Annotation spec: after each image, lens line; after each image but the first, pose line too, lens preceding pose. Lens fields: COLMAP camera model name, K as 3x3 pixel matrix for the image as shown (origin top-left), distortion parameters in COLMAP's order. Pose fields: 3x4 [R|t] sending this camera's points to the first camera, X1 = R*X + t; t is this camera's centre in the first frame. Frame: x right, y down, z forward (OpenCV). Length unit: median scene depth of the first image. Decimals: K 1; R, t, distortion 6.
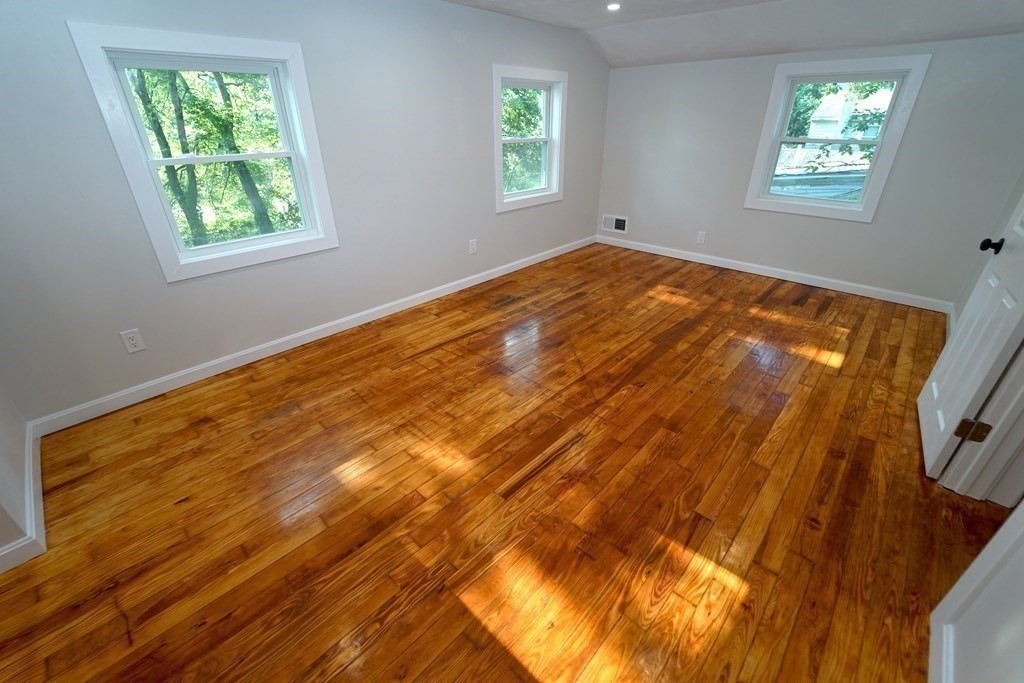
lens RADIAL K [[416.4, 0, 510.8], [0, 416.4, 342.5], [0, 0, 1]] dist [-0.022064, 0.000067]
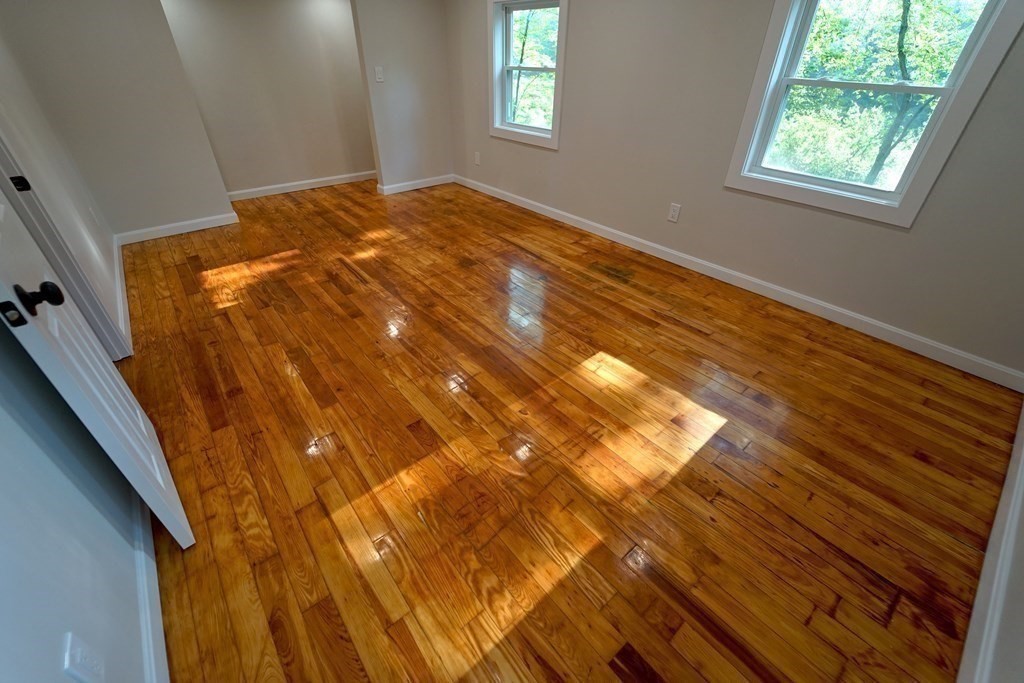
lens RADIAL K [[416.4, 0, 510.8], [0, 416.4, 342.5], [0, 0, 1]] dist [-0.022064, 0.000067]
pose [[-0.120975, 0.572539, -0.810903, 0.995112], [-0.472538, 0.685190, 0.554276, -0.472743], [0.872968, 0.450236, 0.187656, 0.916682]]
